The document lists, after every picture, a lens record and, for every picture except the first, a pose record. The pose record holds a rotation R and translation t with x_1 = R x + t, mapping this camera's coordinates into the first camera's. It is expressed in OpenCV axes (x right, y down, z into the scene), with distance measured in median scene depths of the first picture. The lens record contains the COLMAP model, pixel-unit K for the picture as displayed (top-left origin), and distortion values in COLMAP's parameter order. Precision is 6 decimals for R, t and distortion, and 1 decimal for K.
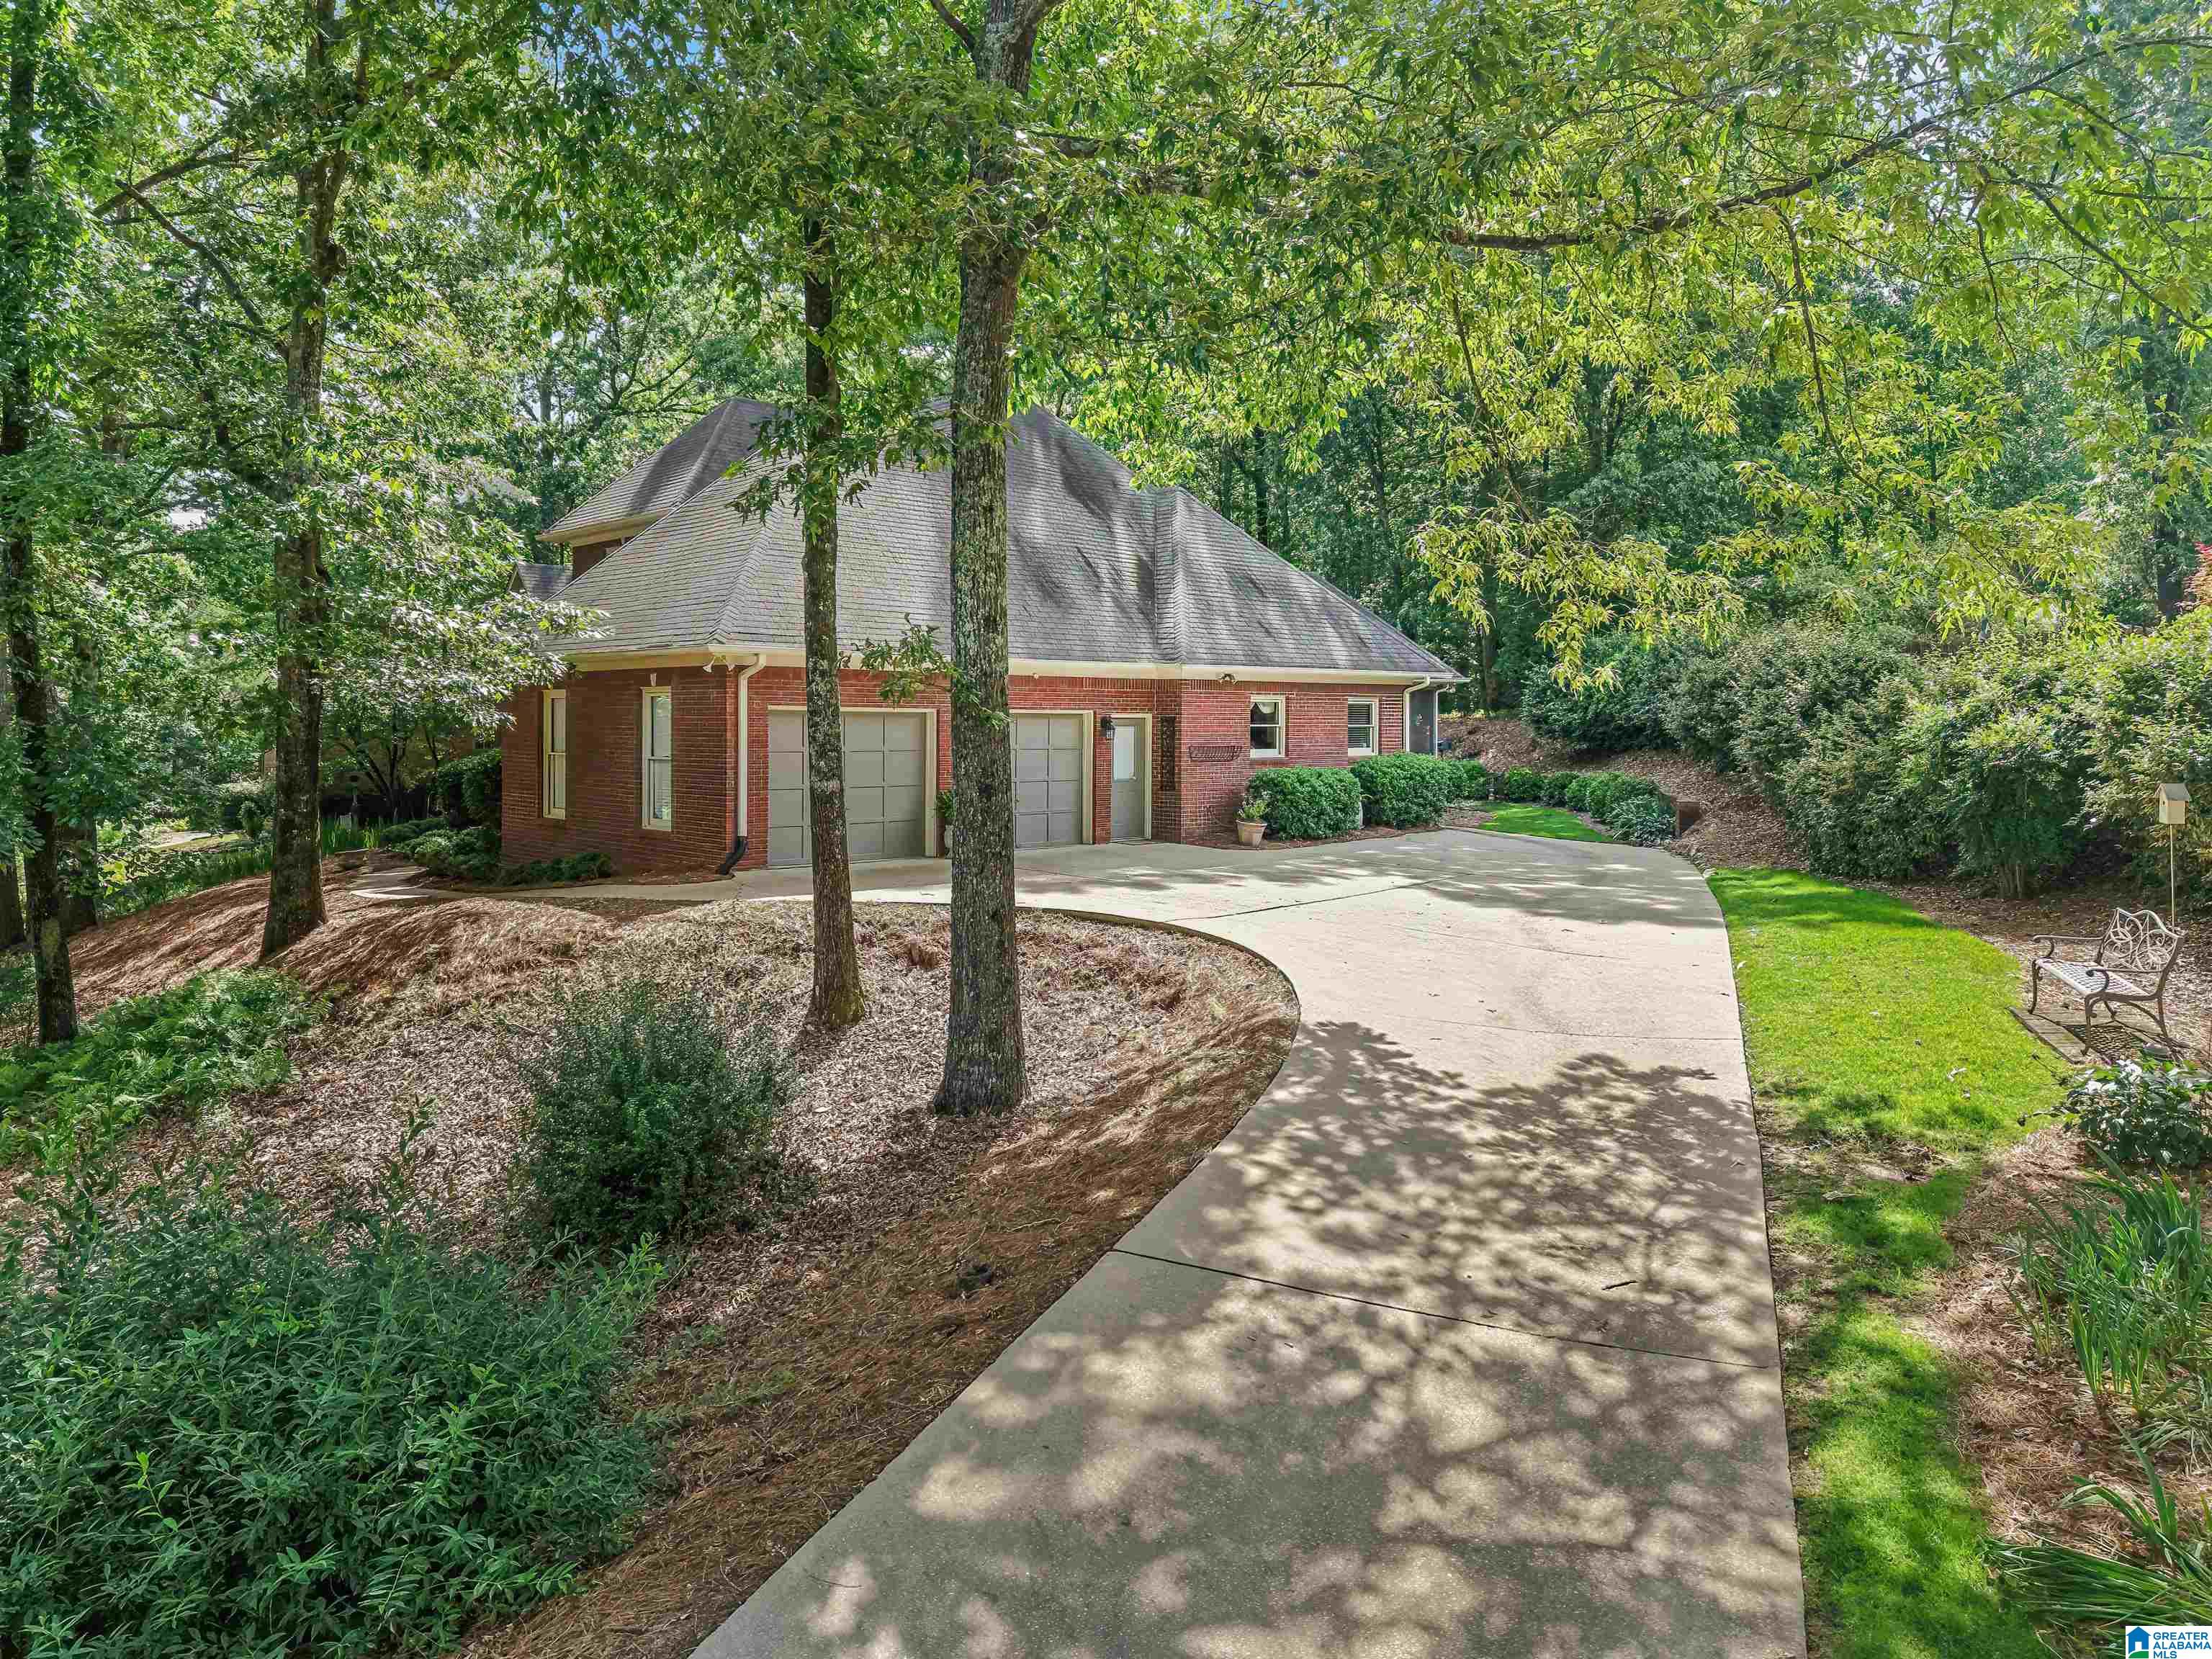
lens RADIAL K [[1541.6, 0, 1103.6], [0, 1541.6, 825.8], [0, 0, 1]] dist [-0.007604, -0.013538]
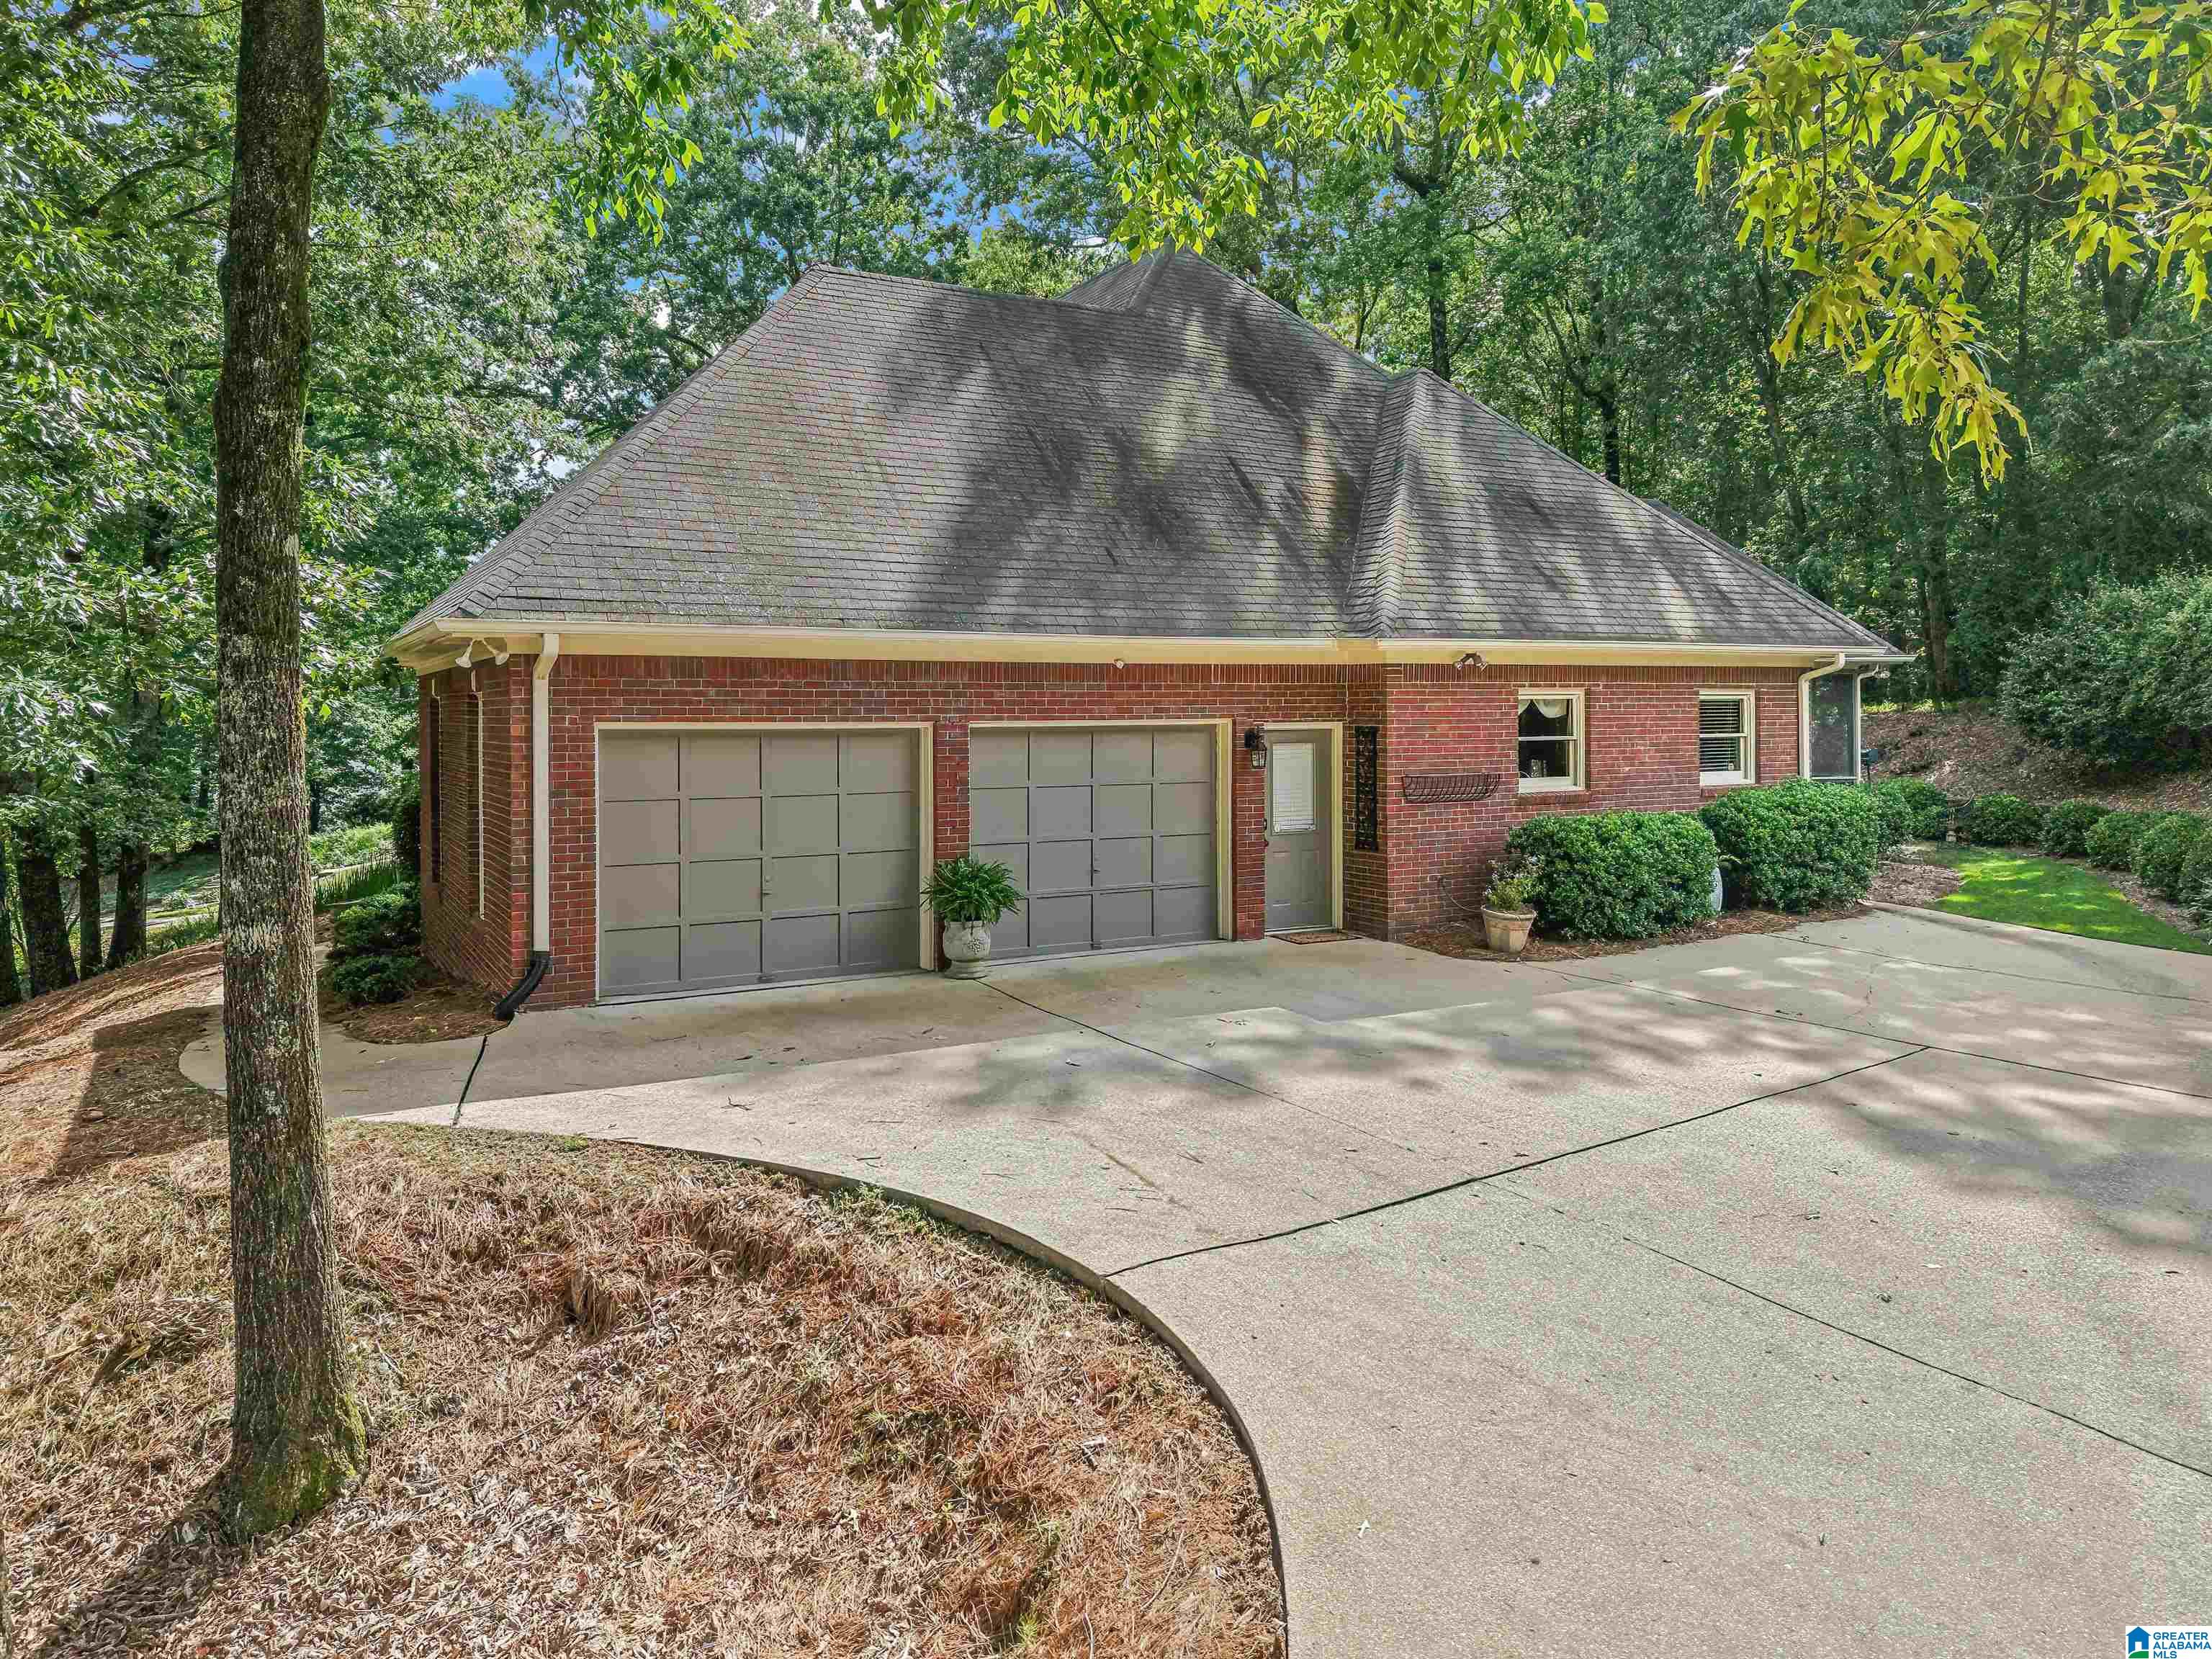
lens RADIAL K [[1541.6, 0, 1096.6], [0, 1541.6, 767.3], [0, 0, 1]] dist [-0.007604, -0.013538]
pose [[0.969190, -0.000168, -0.246315, 0.081984], [-0.007172, 0.999557, -0.028902, -0.035211], [0.246210, 0.029778, 0.968759, 0.373571]]
